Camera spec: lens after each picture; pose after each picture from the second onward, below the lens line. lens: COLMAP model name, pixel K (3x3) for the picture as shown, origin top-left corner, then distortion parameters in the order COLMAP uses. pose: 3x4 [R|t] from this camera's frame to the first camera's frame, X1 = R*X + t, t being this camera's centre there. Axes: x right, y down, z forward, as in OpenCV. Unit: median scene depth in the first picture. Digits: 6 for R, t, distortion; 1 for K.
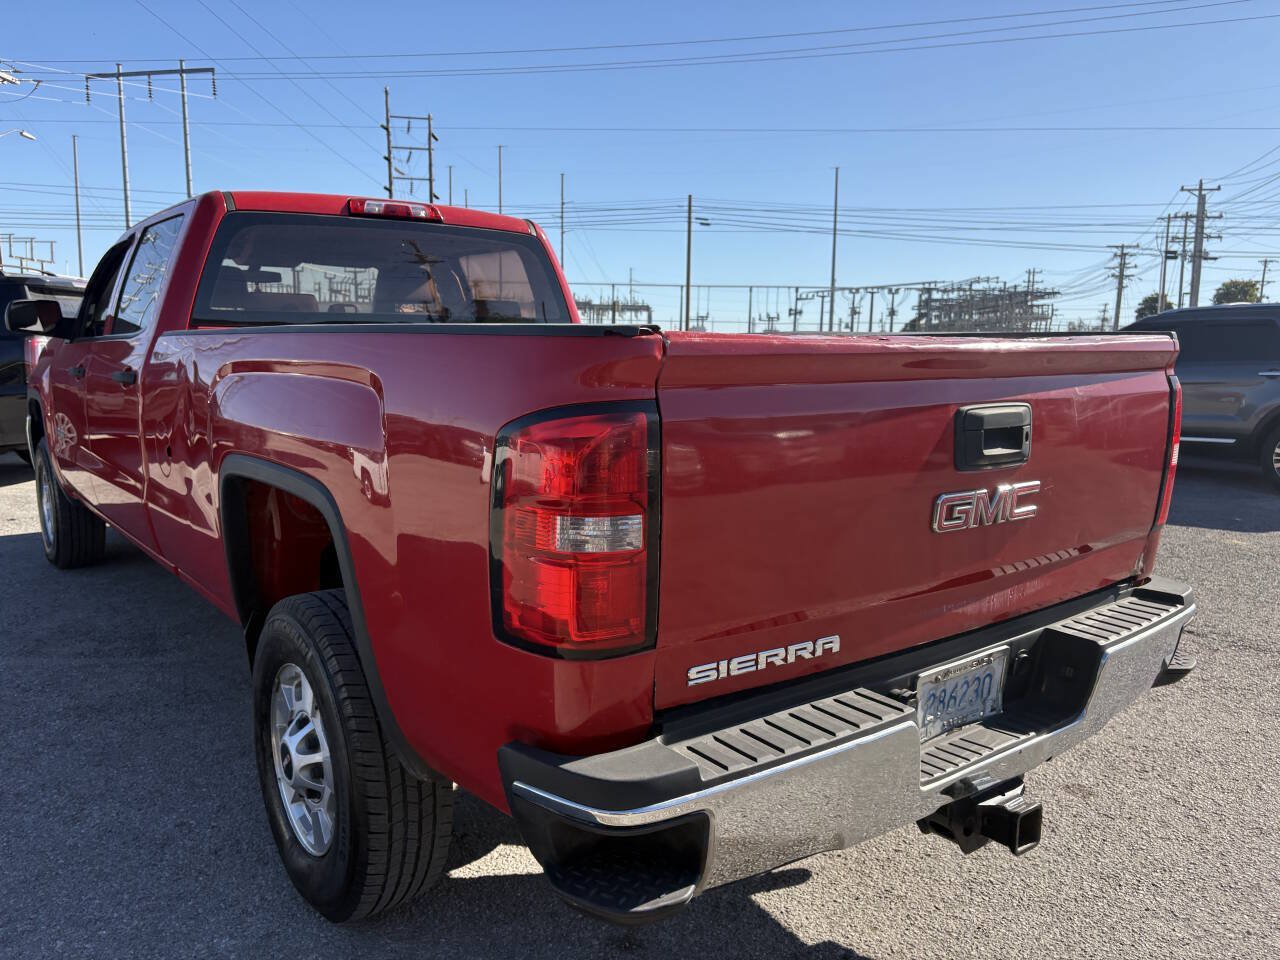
lens RADIAL K [[958.6, 0, 641.6], [0, 958.6, 490.6], [0, 0, 1]] dist [-0.002428, -0.004861]
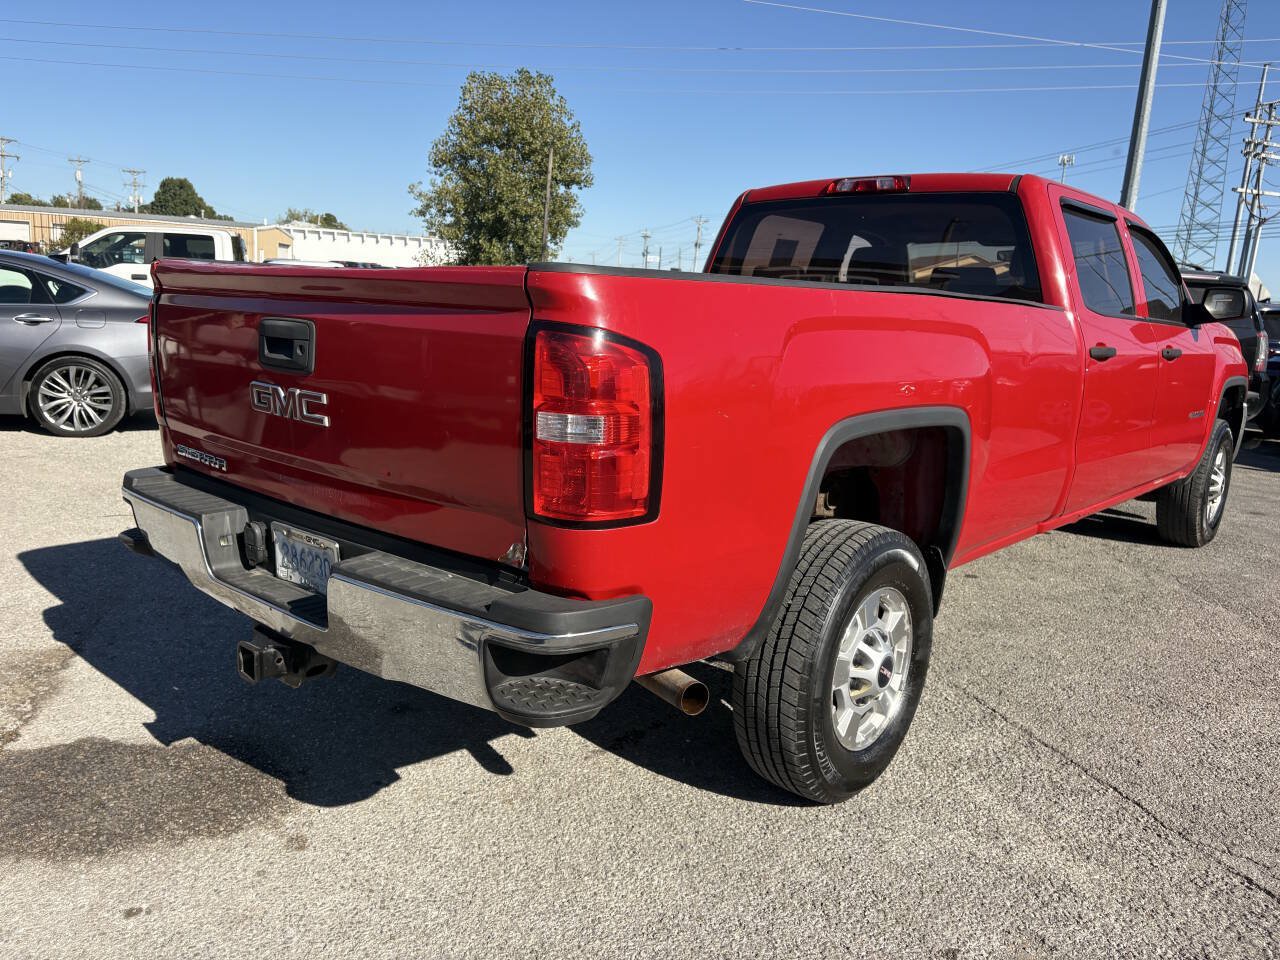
lens RADIAL K [[958.6, 0, 641.6], [0, 958.6, 490.6], [0, 0, 1]] dist [-0.002428, -0.004861]
pose [[0.195334, 0.179575, -0.964156, 0.296681], [-0.187041, 0.971871, 0.143118, -0.024440], [0.962736, 0.152381, 0.223428, 0.210627]]
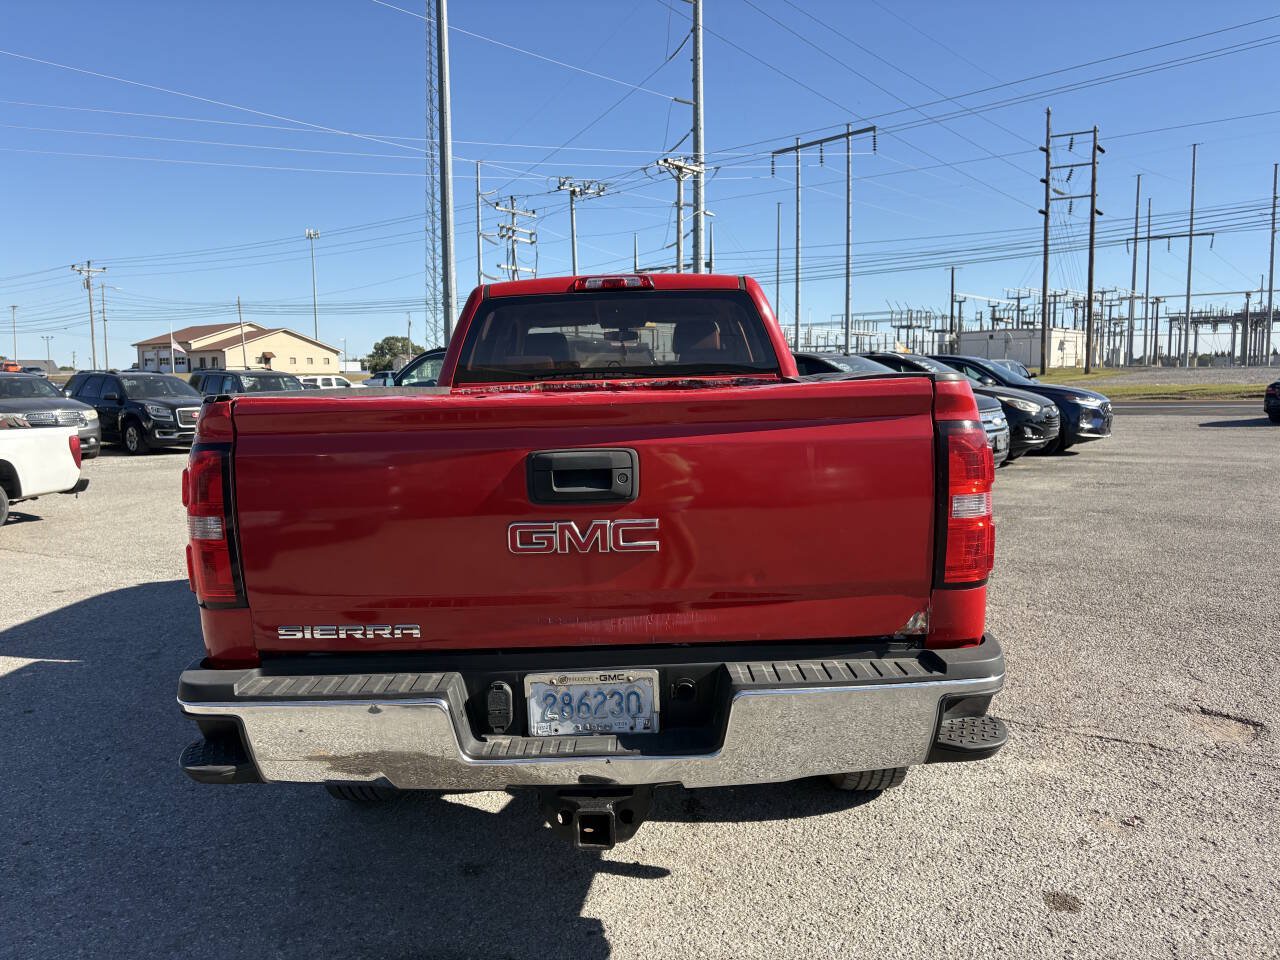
lens RADIAL K [[940.2, 0, 640.0], [0, 940.2, 480.0], [0, 0, 1]] dist [0.052560, -0.058941]
pose [[0.786165, 0.032130, -0.617181, 0.197584], [-0.056324, 0.998217, -0.019779, -0.005960], [0.615445, 0.050312, 0.786572, 0.027076]]
